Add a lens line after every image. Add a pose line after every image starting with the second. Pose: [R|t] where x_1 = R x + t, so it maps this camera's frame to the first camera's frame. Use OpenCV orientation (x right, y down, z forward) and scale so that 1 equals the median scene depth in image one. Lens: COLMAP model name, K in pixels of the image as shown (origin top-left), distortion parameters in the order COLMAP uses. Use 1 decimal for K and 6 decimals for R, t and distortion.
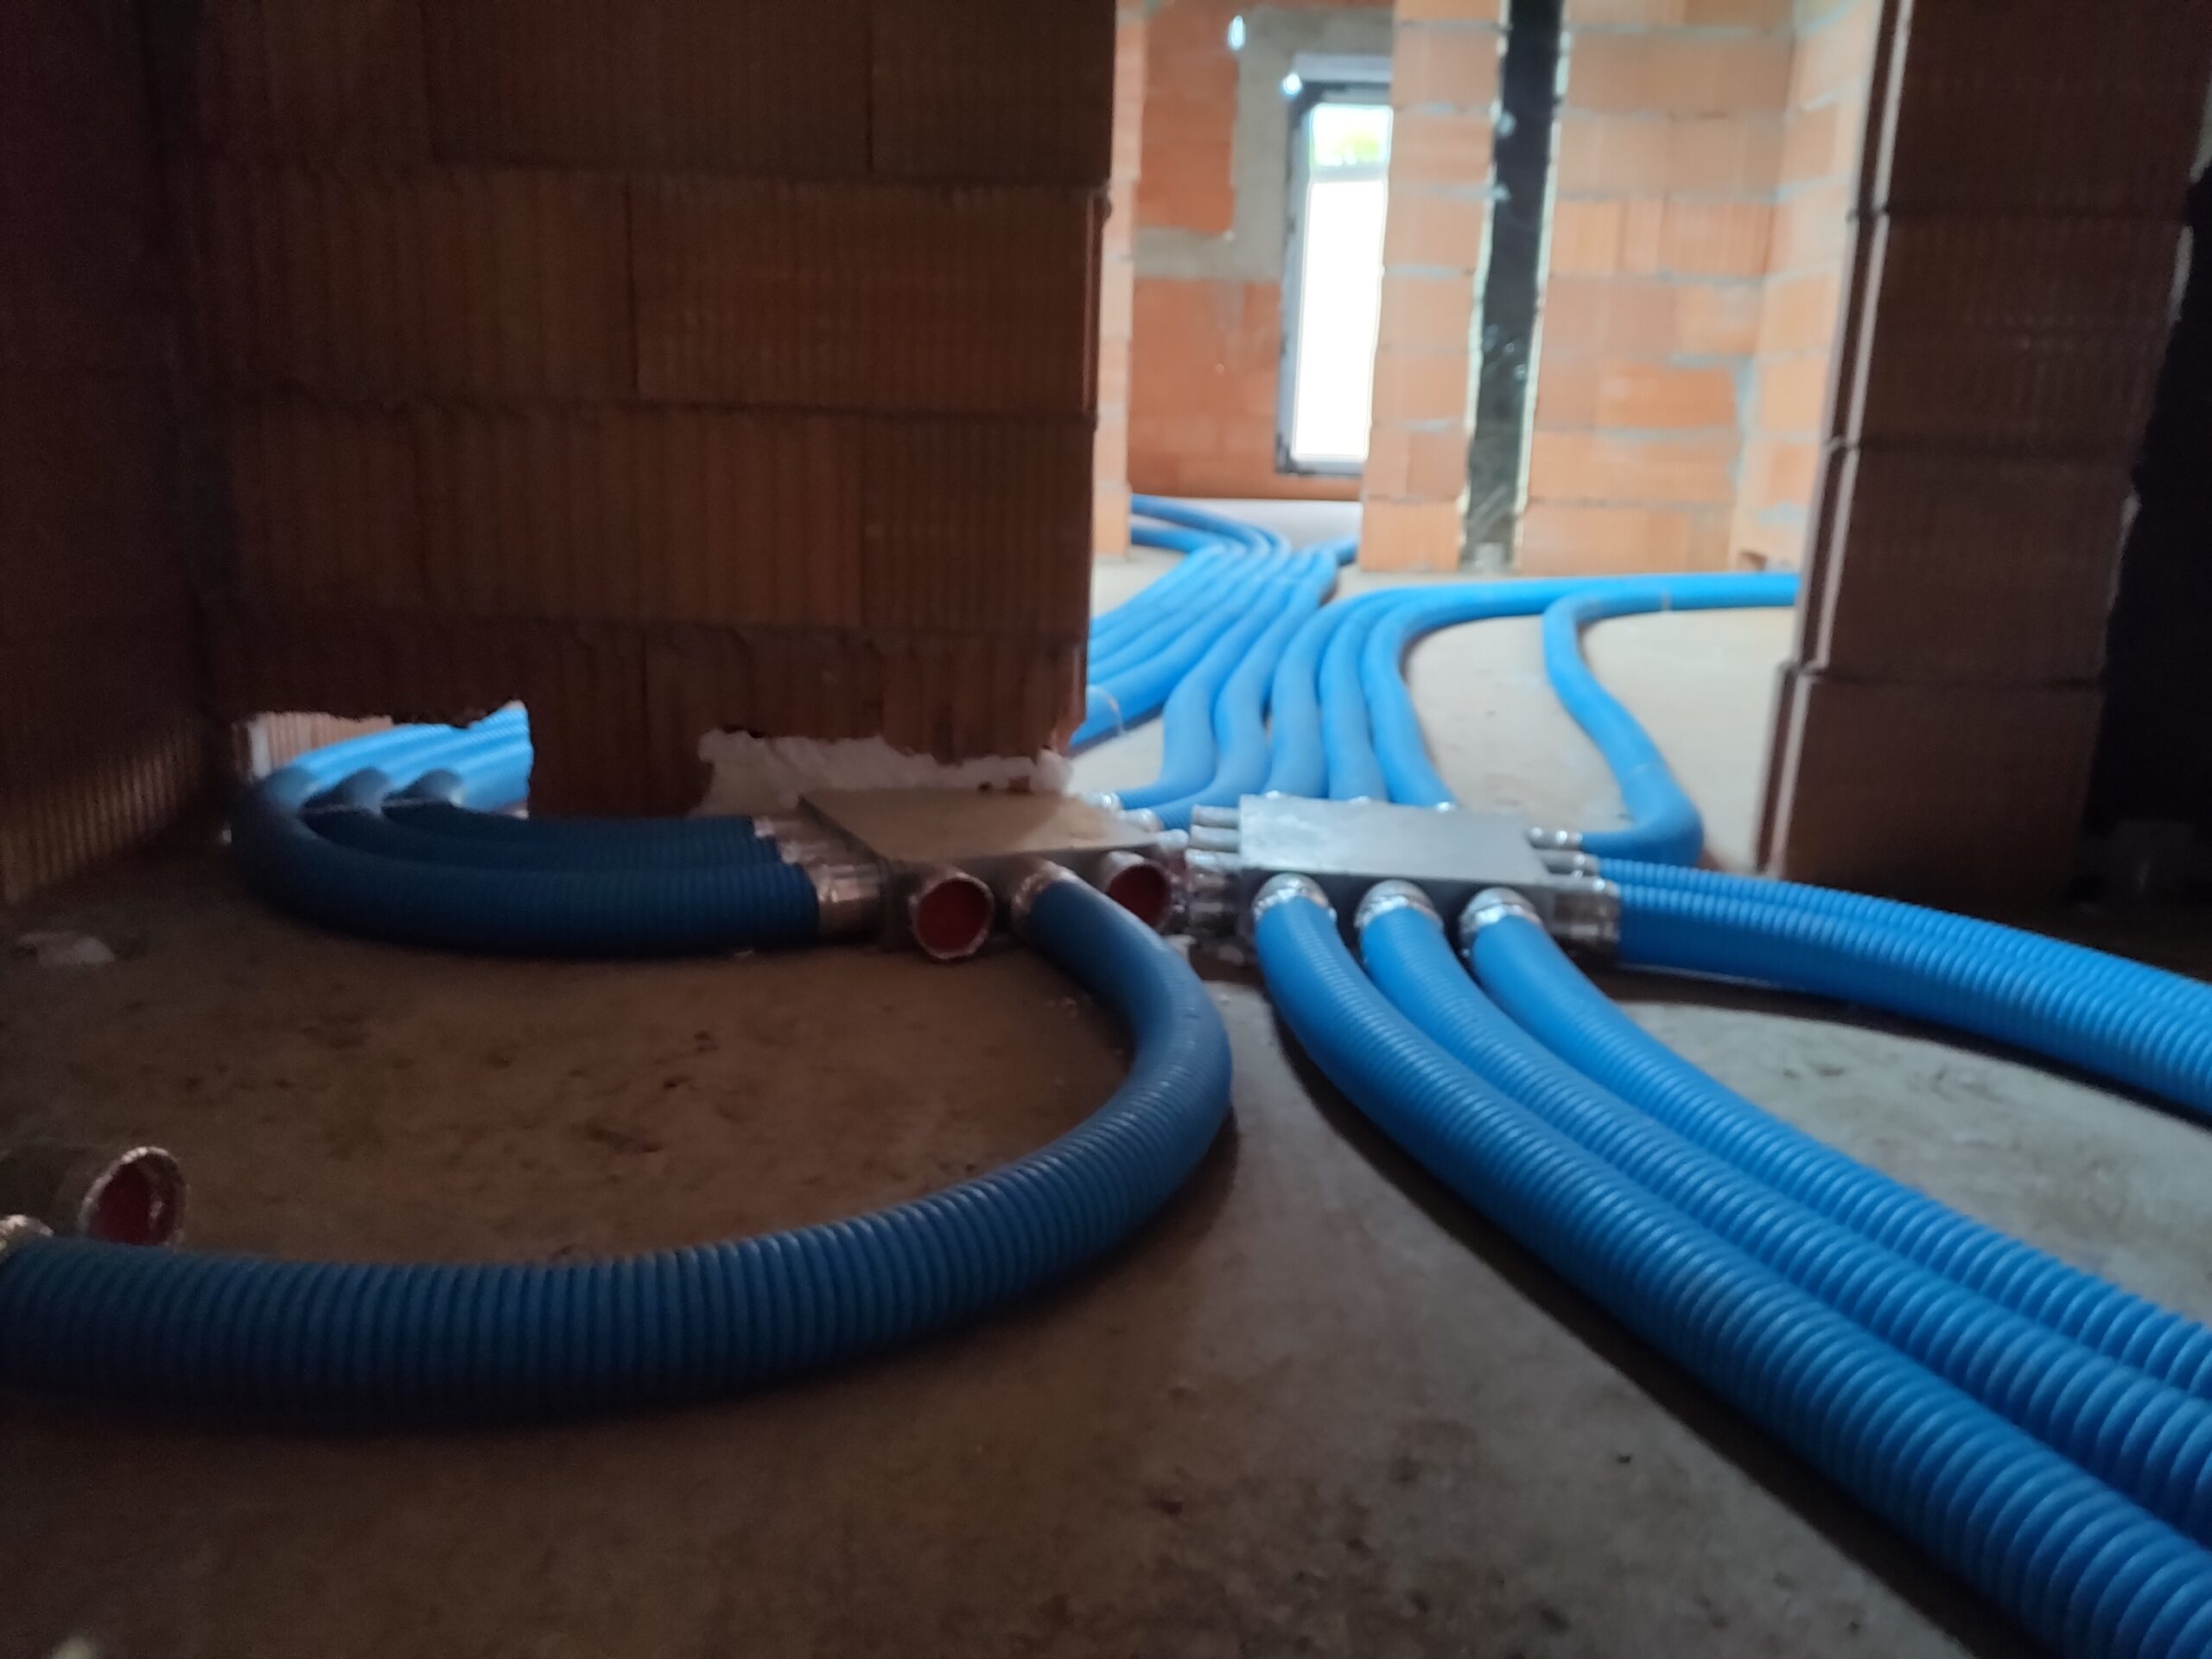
lens RADIAL K [[1695.4, 0, 1114.7], [0, 1695.4, 854.6], [0, 0, 1]] dist [0.072095, -0.077374]
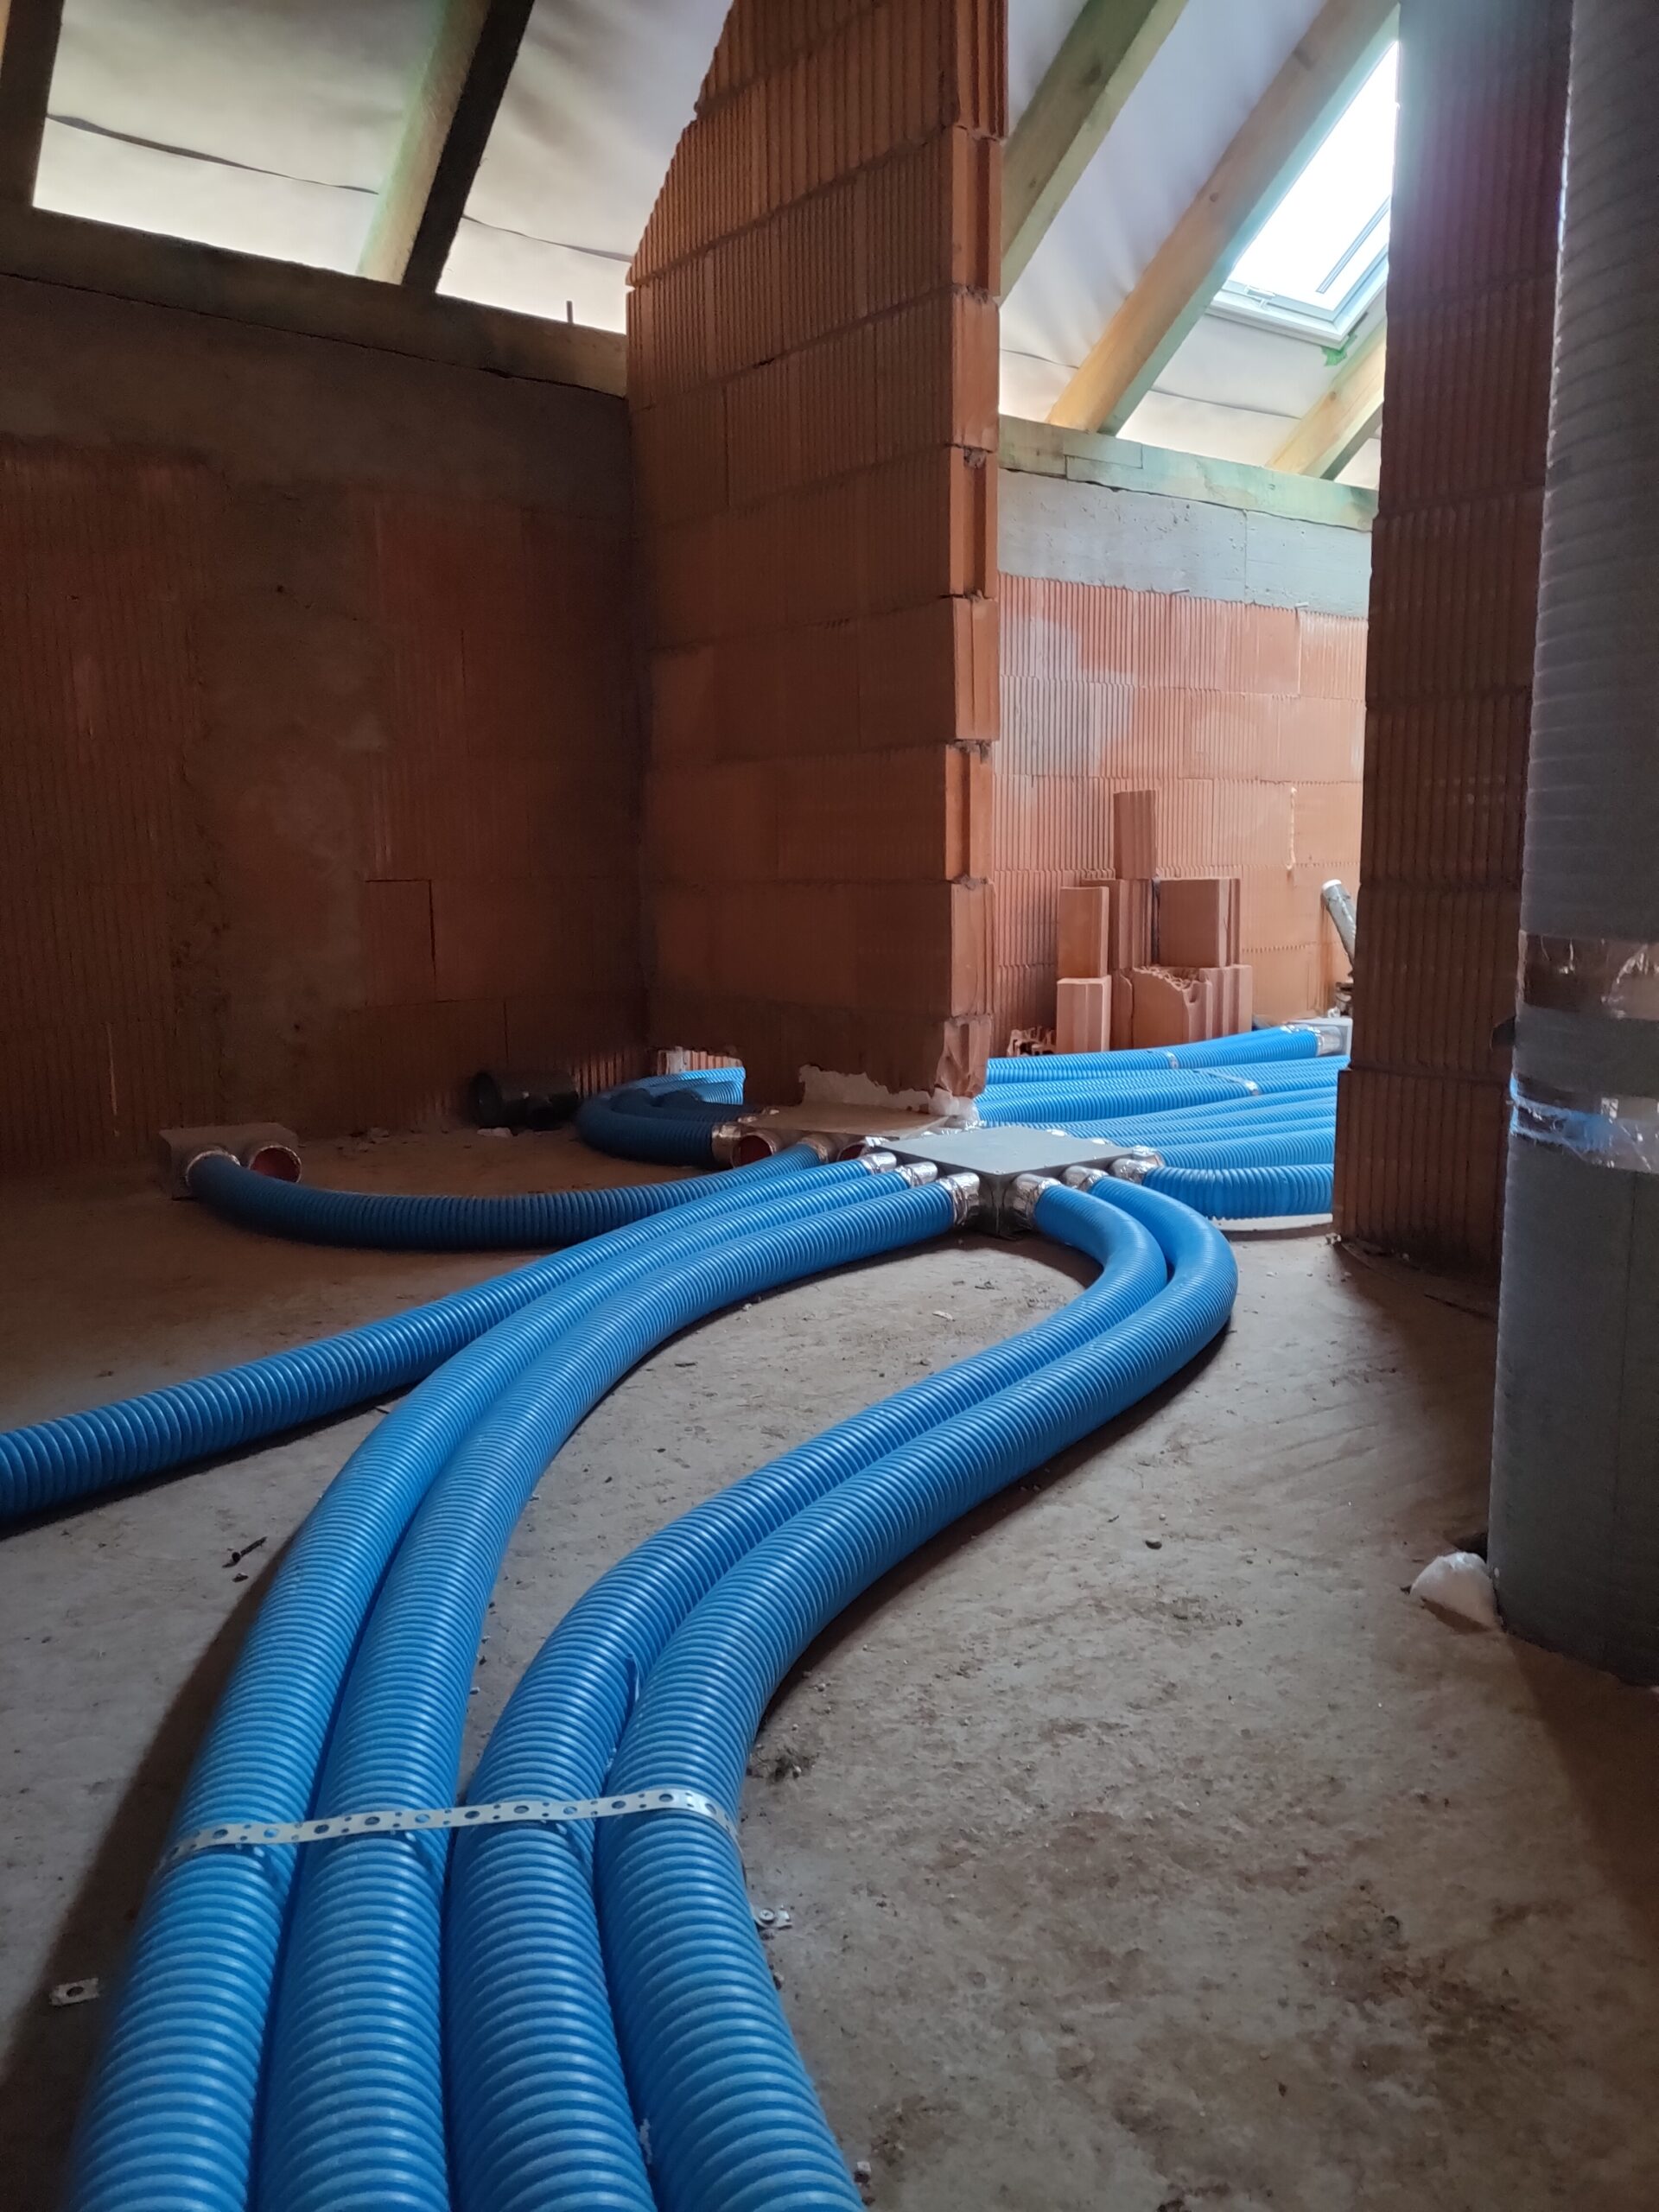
lens RADIAL K [[1695.4, 0, 829.5], [0, 1695.4, 1106.0], [0, 0, 1]] dist [0.072095, -0.077374]
pose [[0.629946, 0.061699, -0.774185, 1.151297], [-0.148136, 0.988084, -0.041791, 0.037436], [0.762381, 0.141011, 0.631579, -0.089823]]
